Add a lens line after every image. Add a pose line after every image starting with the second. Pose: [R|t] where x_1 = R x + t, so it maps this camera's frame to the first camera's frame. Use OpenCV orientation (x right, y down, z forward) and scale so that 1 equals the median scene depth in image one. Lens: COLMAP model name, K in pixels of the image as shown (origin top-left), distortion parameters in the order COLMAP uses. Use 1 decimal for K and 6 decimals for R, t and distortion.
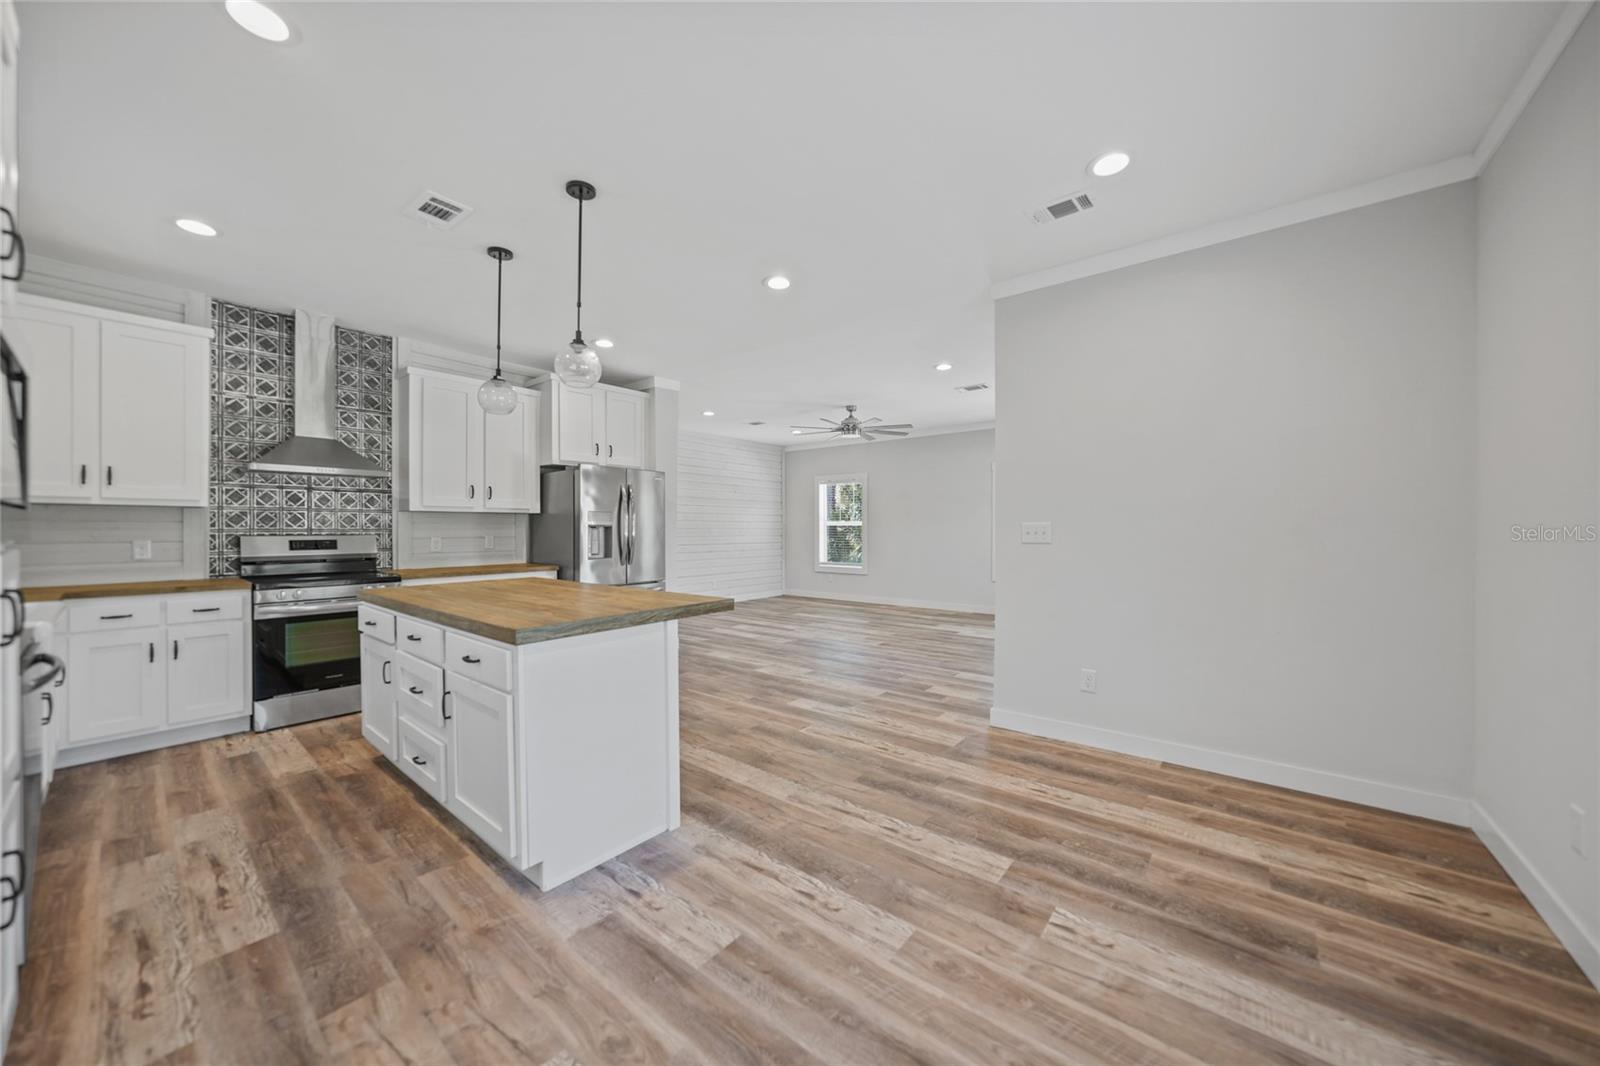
lens RADIAL K [[561.7, 0, 803.5], [0, 561.7, 528.4], [0, 0, 1]] dist [-0.022815, 0.004512]
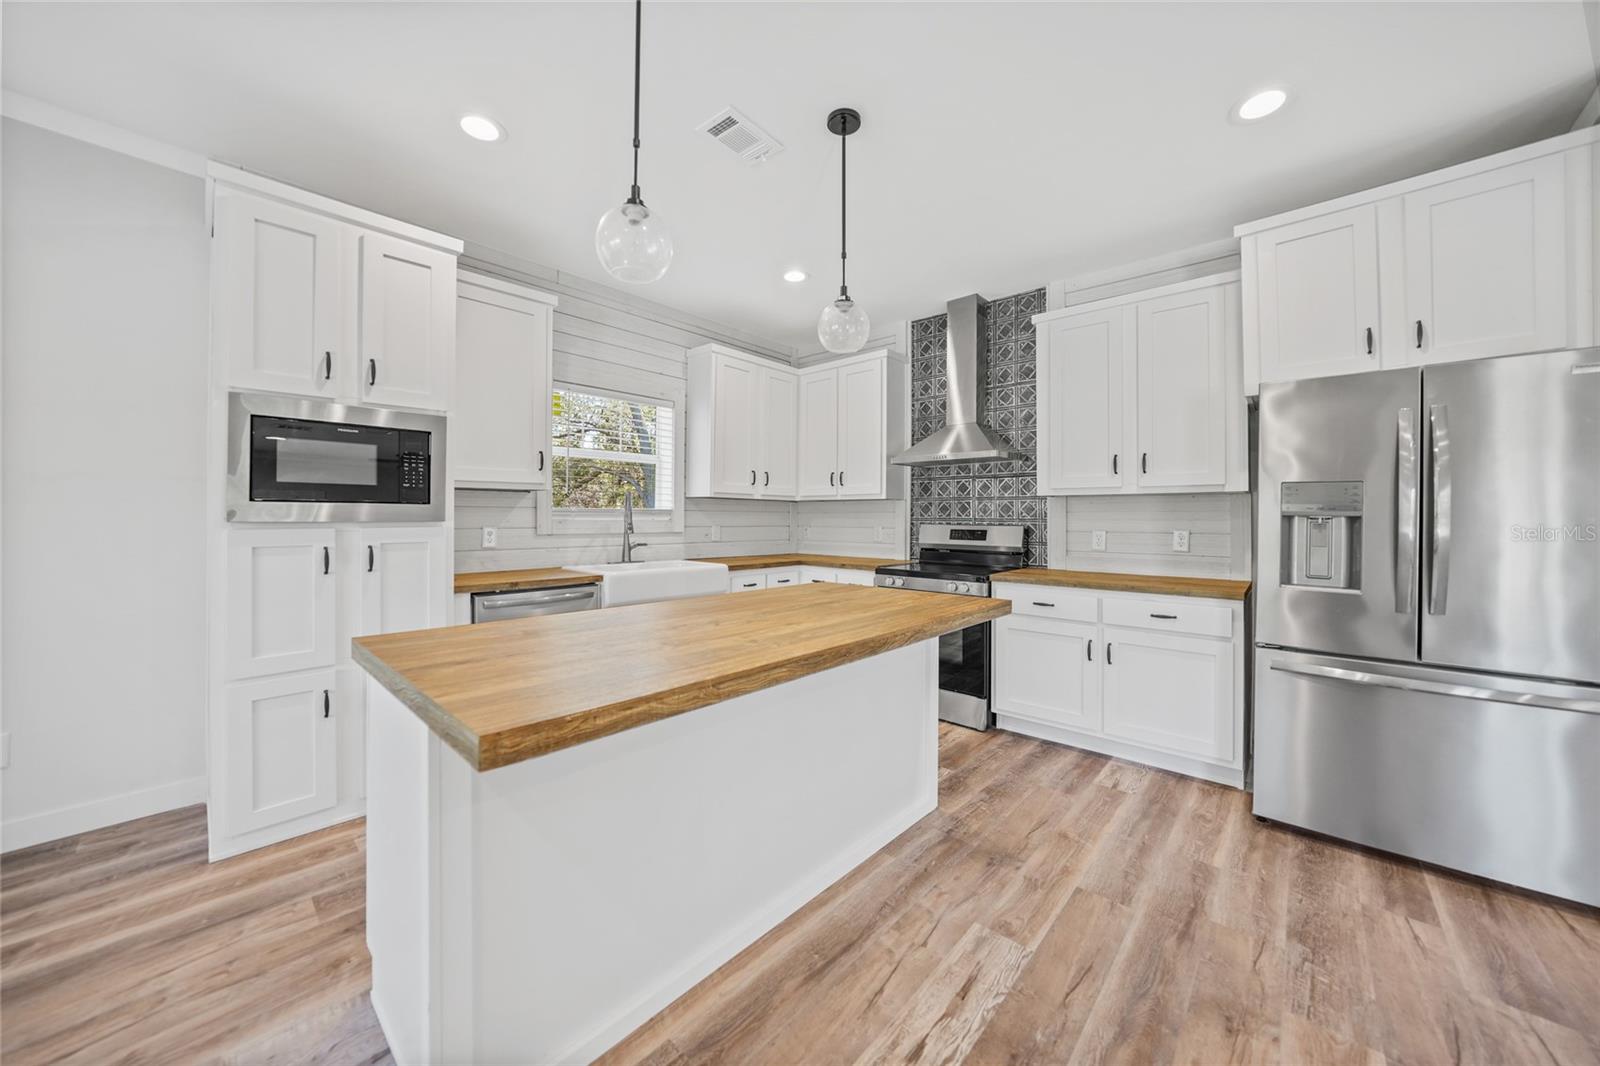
lens RADIAL K [[561.7, 0, 806.6], [0, 561.7, 516.1], [0, 0, 1]] dist [-0.022815, 0.004512]
pose [[-0.055445, -0.002394, -0.998459, 0.124486], [-0.007004, 0.999973, -0.002008, 0.000998], [0.998437, 0.006882, -0.055460, 0.841240]]
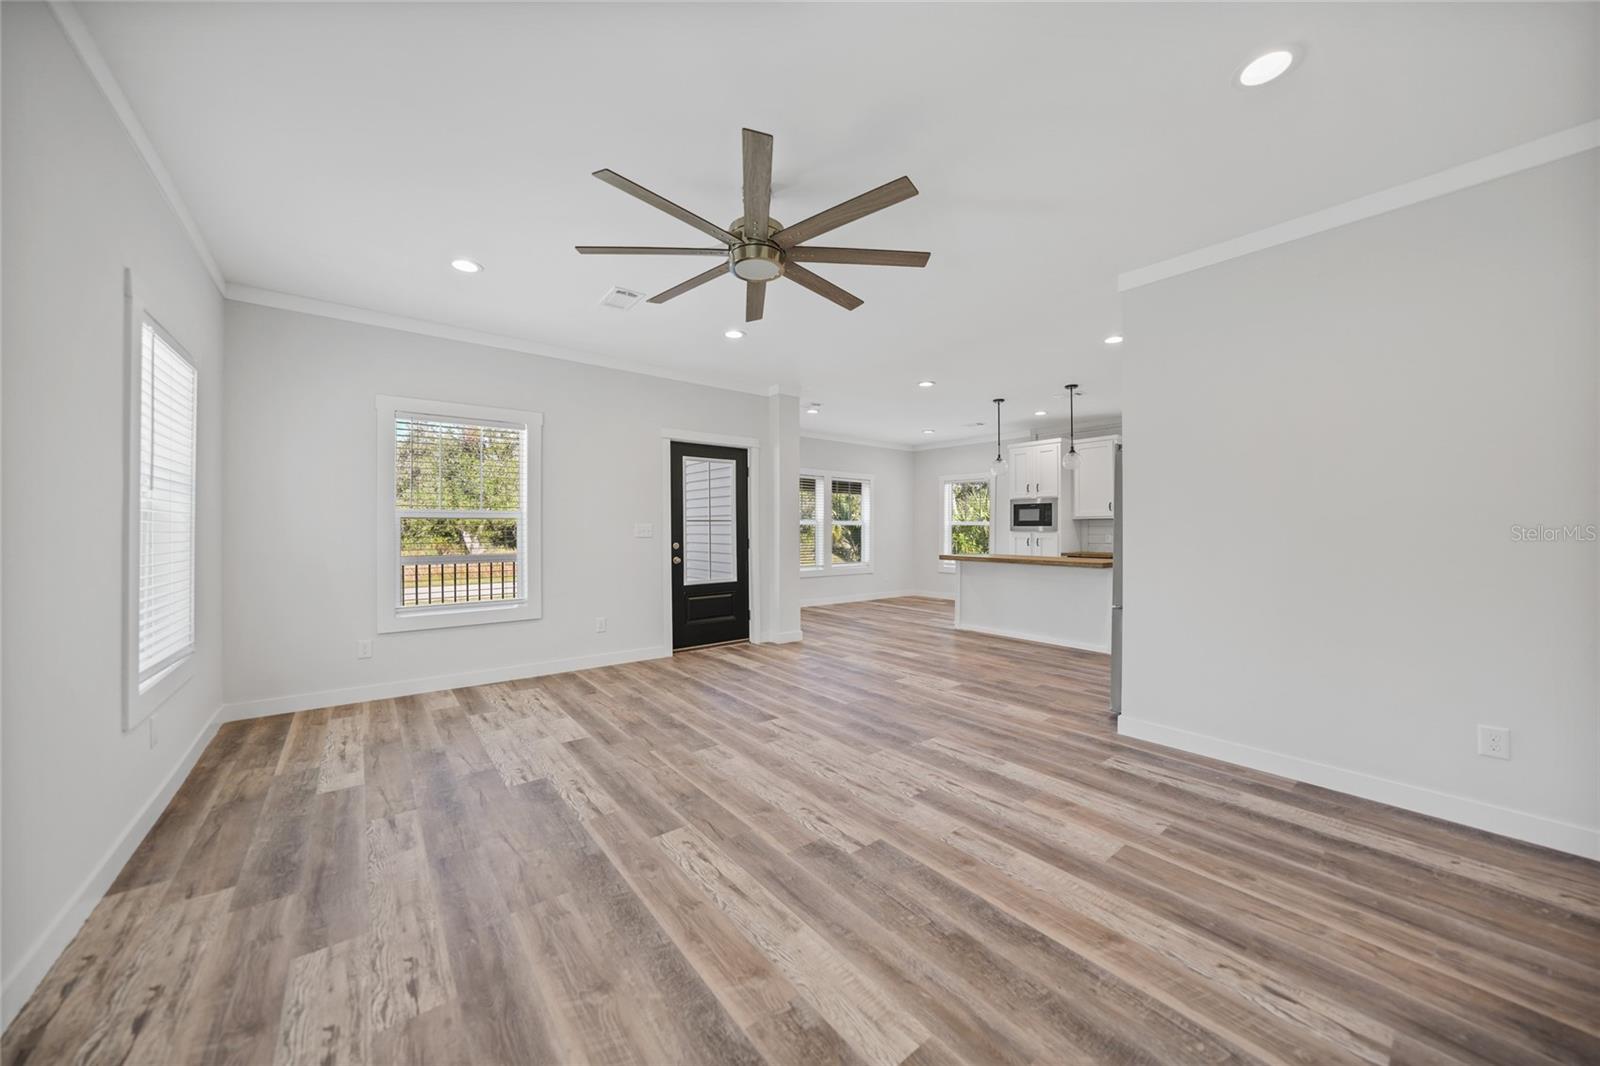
lens RADIAL K [[561.7, 0, 797.6], [0, 561.7, 520.0], [0, 0, 1]] dist [-0.022815, 0.004512]
pose [[-0.974724, 0.000239, 0.223411, -0.044369], [-0.003767, 0.999840, -0.017507, 0.007447], [-0.223379, -0.017906, -0.974567, 2.623553]]
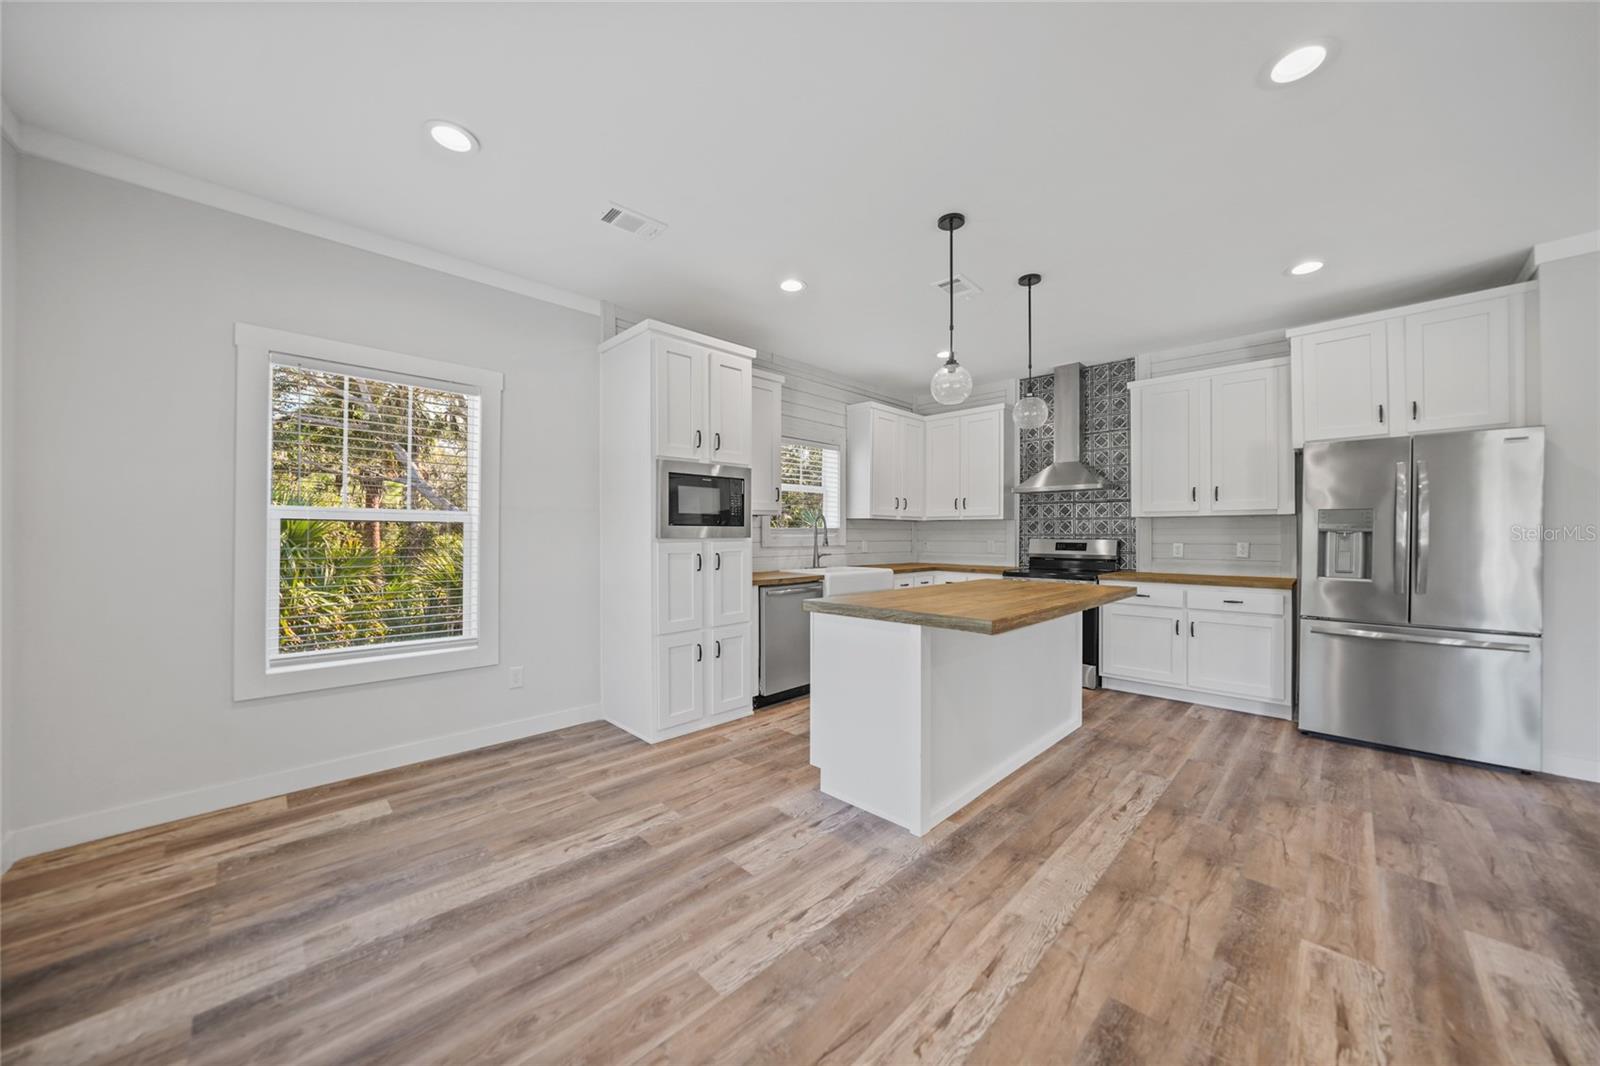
lens RADIAL K [[561.7, 0, 804.2], [0, 561.7, 537.4], [0, 0, 1]] dist [-0.022815, 0.004512]
pose [[-0.101842, 0.007638, -0.994771, 0.490045], [-0.002697, 0.999965, 0.007954, 0.000564], [0.994797, 0.003493, -0.101818, 0.570367]]
